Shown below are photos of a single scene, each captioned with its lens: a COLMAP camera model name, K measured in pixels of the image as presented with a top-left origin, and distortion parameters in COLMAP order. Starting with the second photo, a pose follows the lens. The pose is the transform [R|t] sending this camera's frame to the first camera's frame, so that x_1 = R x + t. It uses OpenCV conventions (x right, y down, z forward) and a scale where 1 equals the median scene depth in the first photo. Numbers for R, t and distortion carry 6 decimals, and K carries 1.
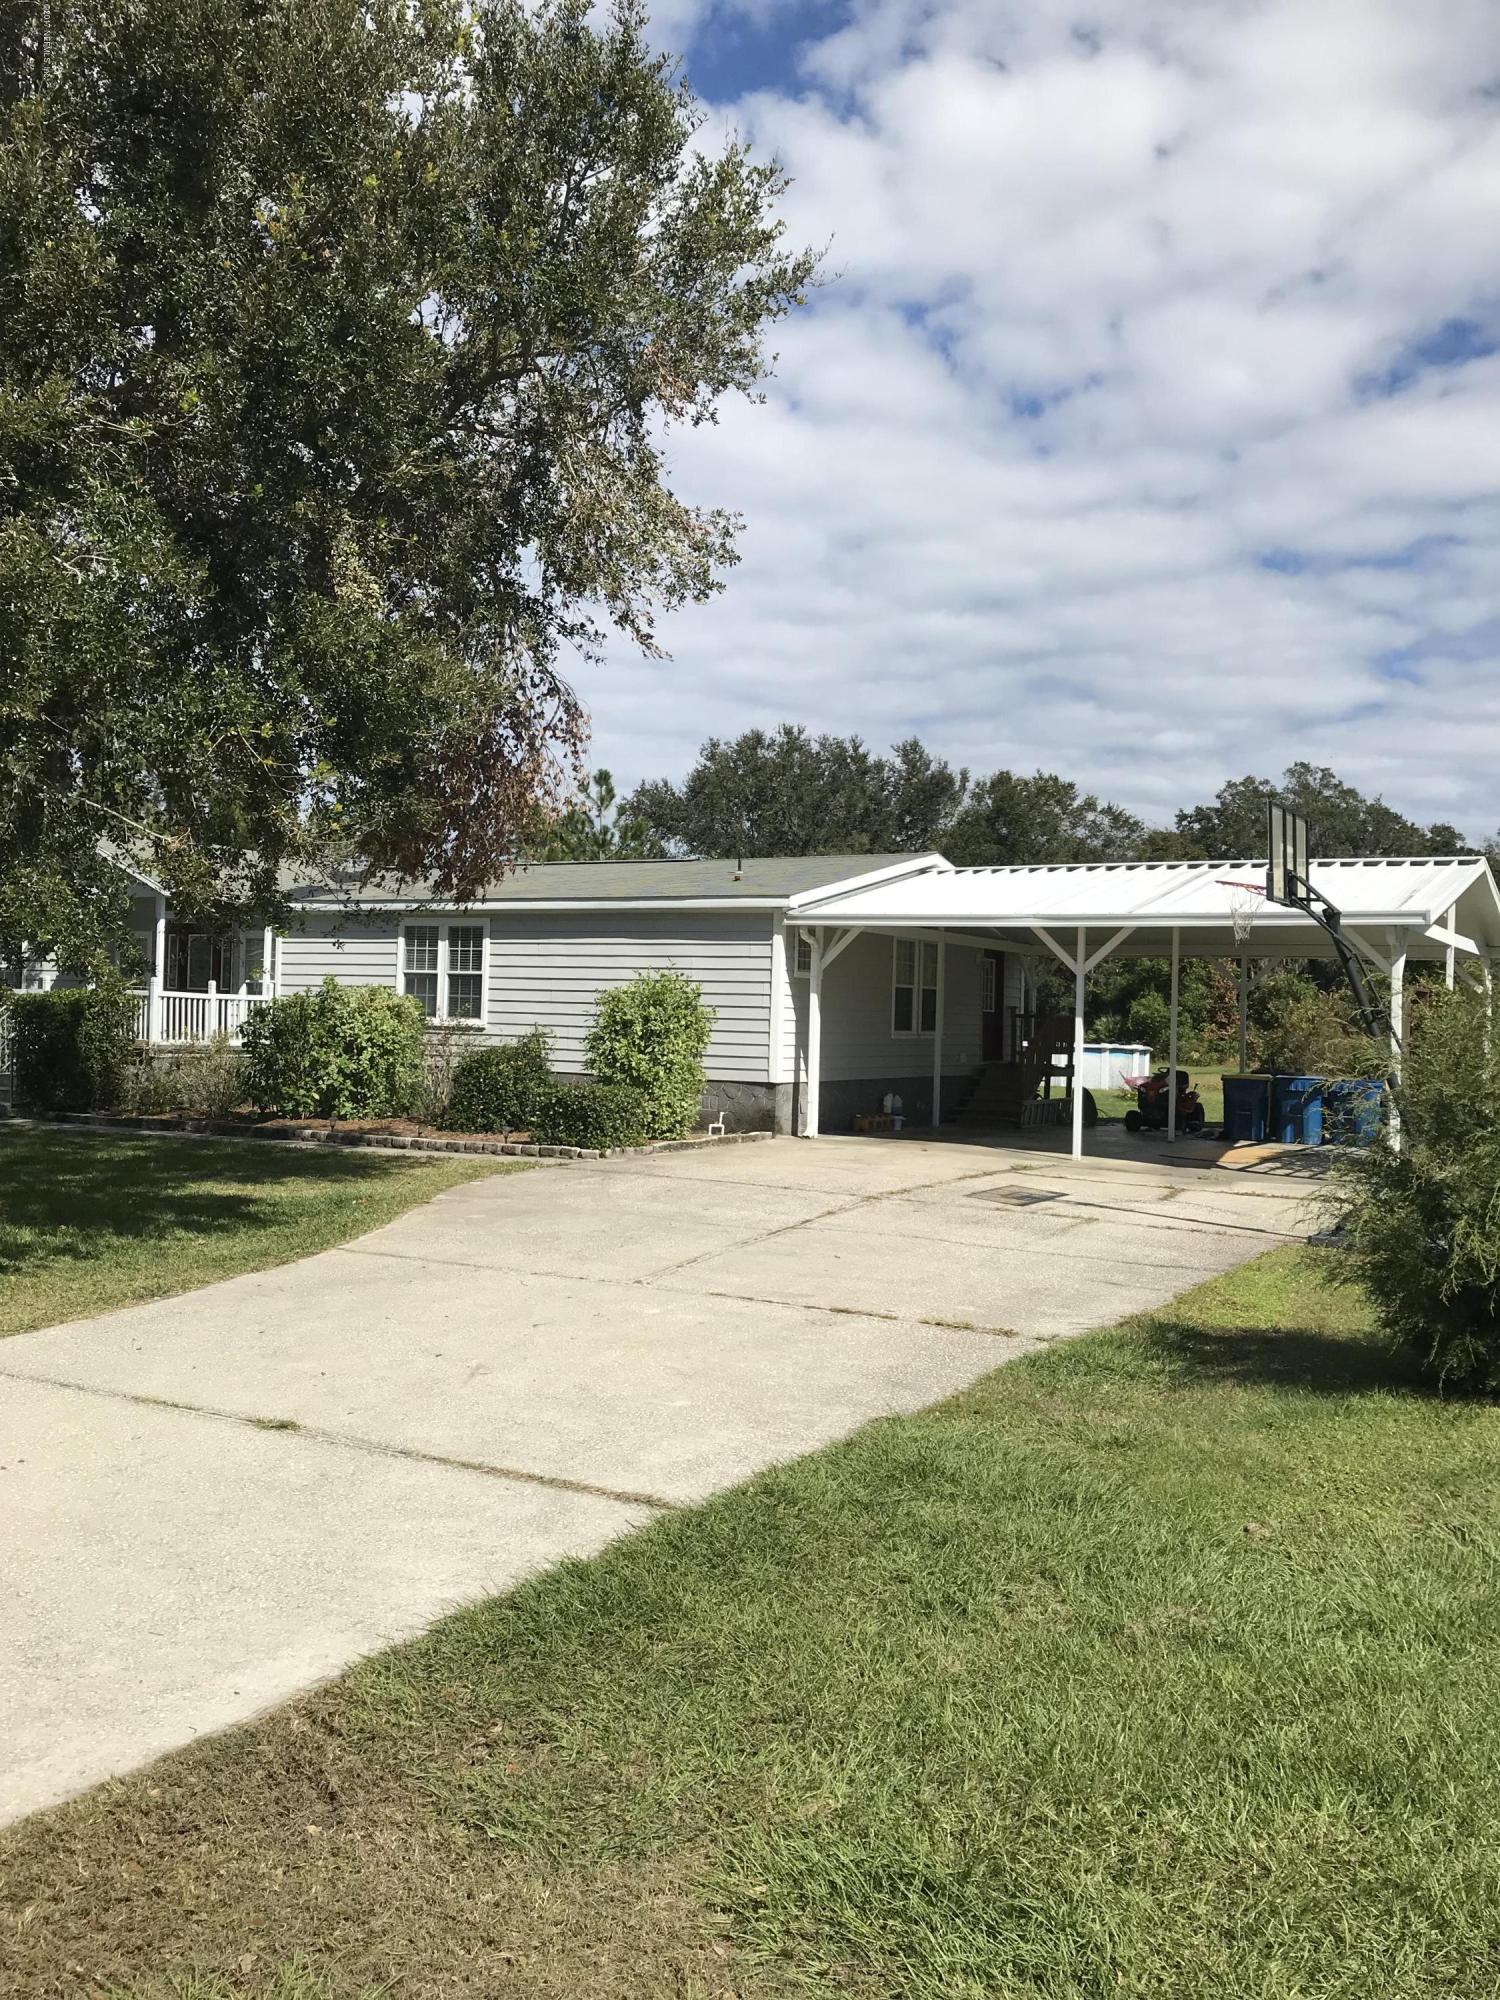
lens RADIAL K [[1641.2, 0, 751.8], [0, 1641.2, 995.1], [0, 0, 1]] dist [0.038911, -0.001957]
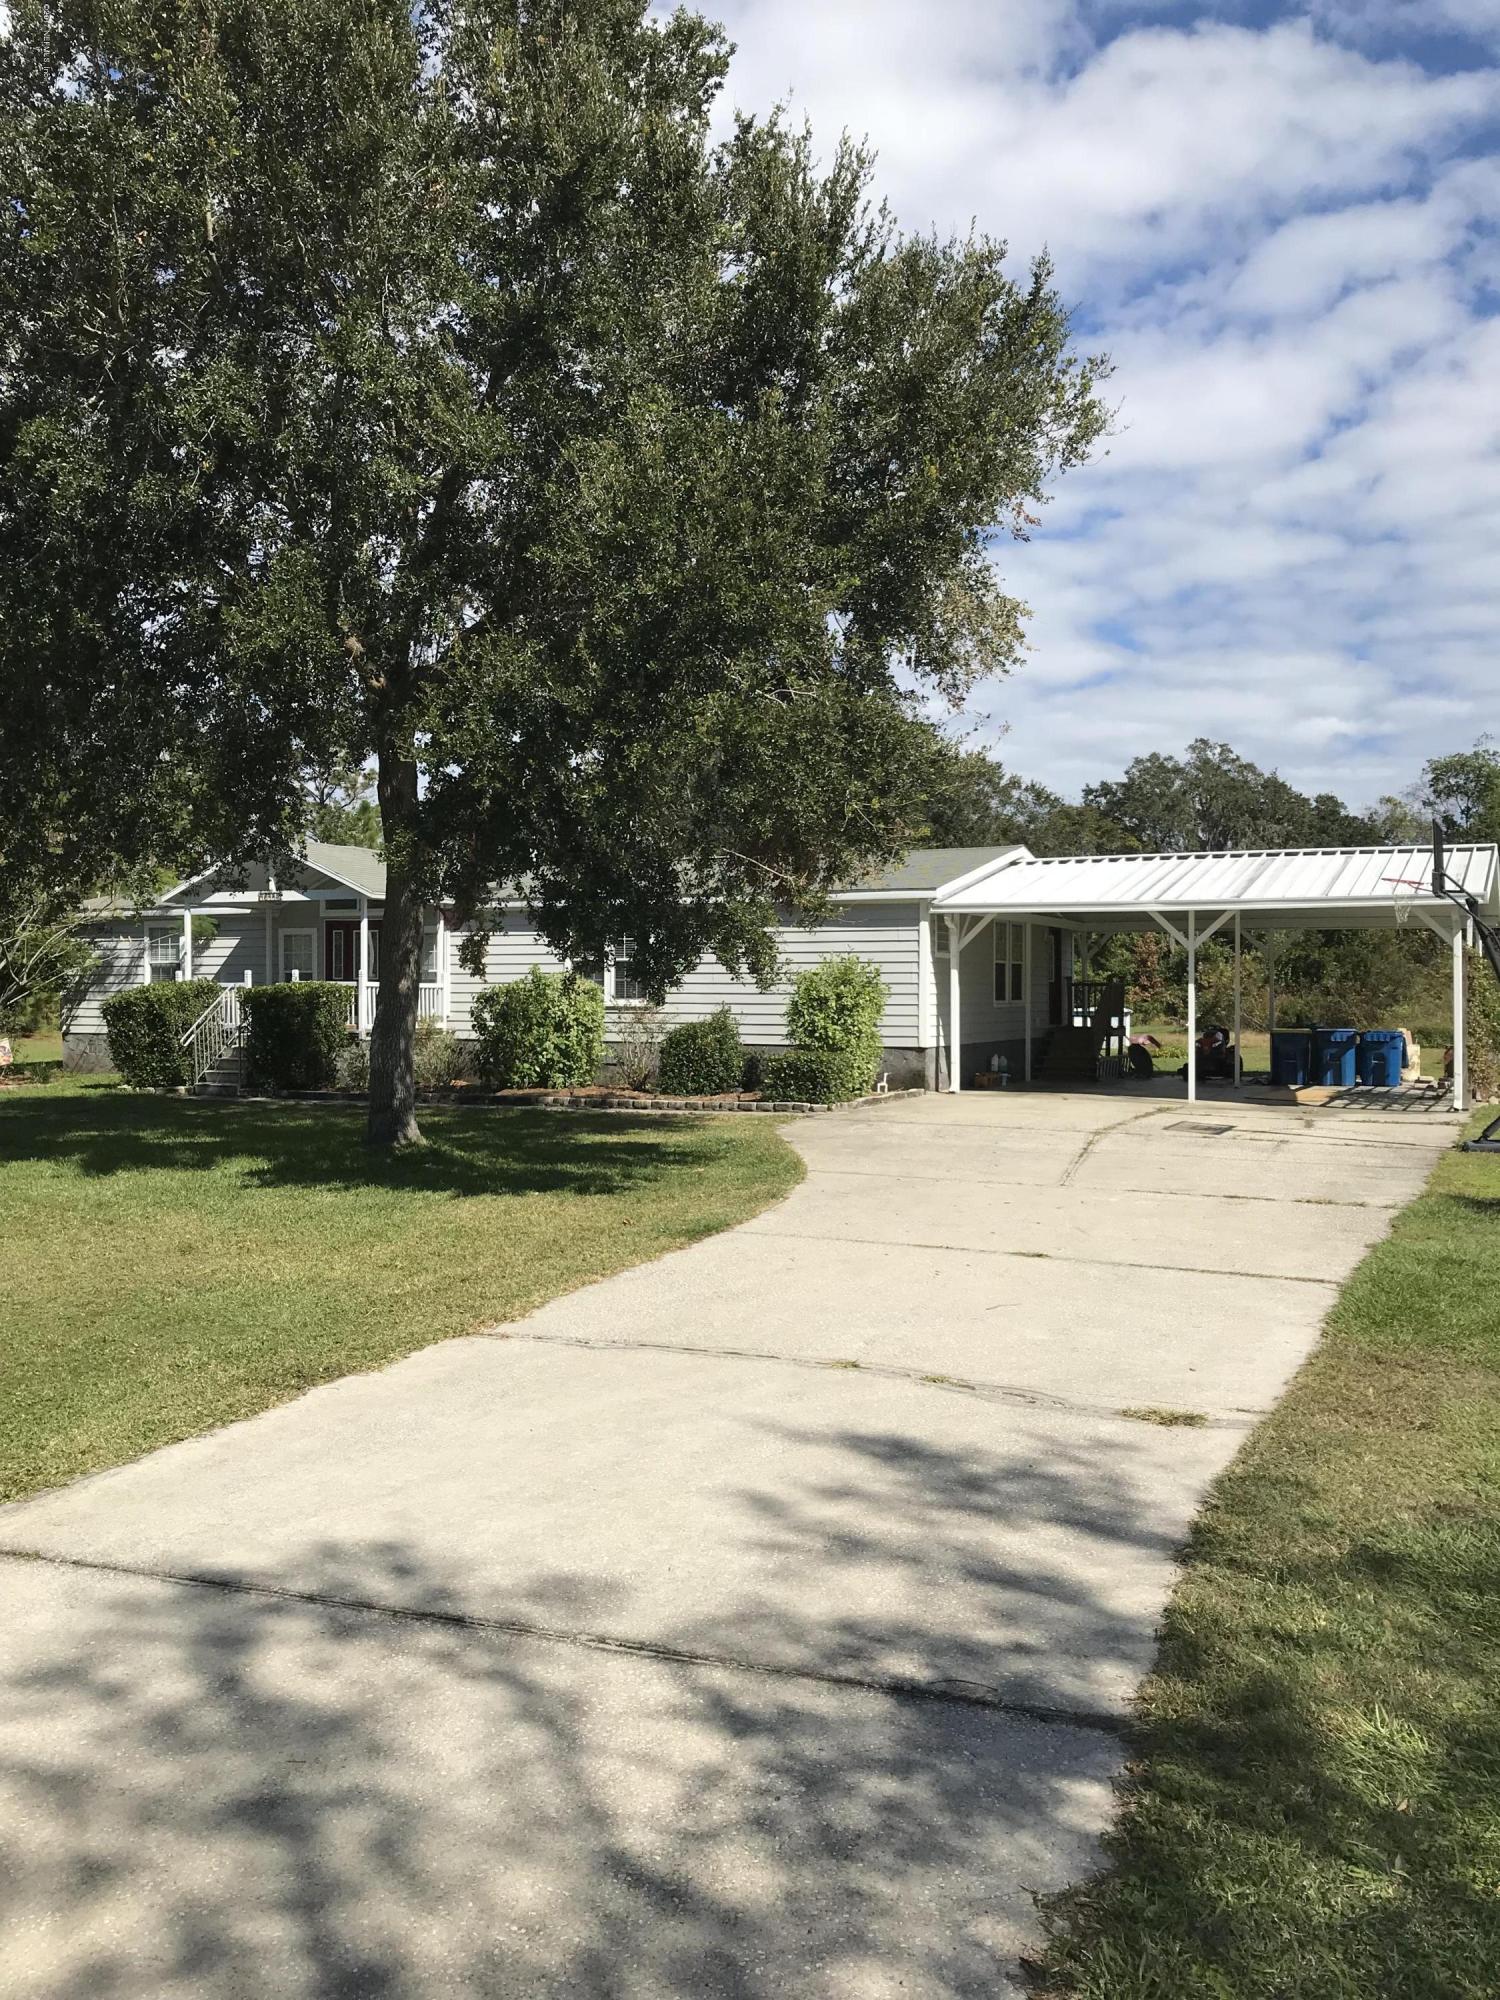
lens RADIAL K [[1641.2, 0, 748.6], [0, 1641.2, 1000.0], [0, 0, 1]] dist [0.038911, -0.001957]
pose [[0.996561, -0.025525, 0.078832, -0.203337], [0.023981, 0.999503, 0.020466, -0.007526], [-0.079316, -0.018505, 0.996678, -0.166950]]
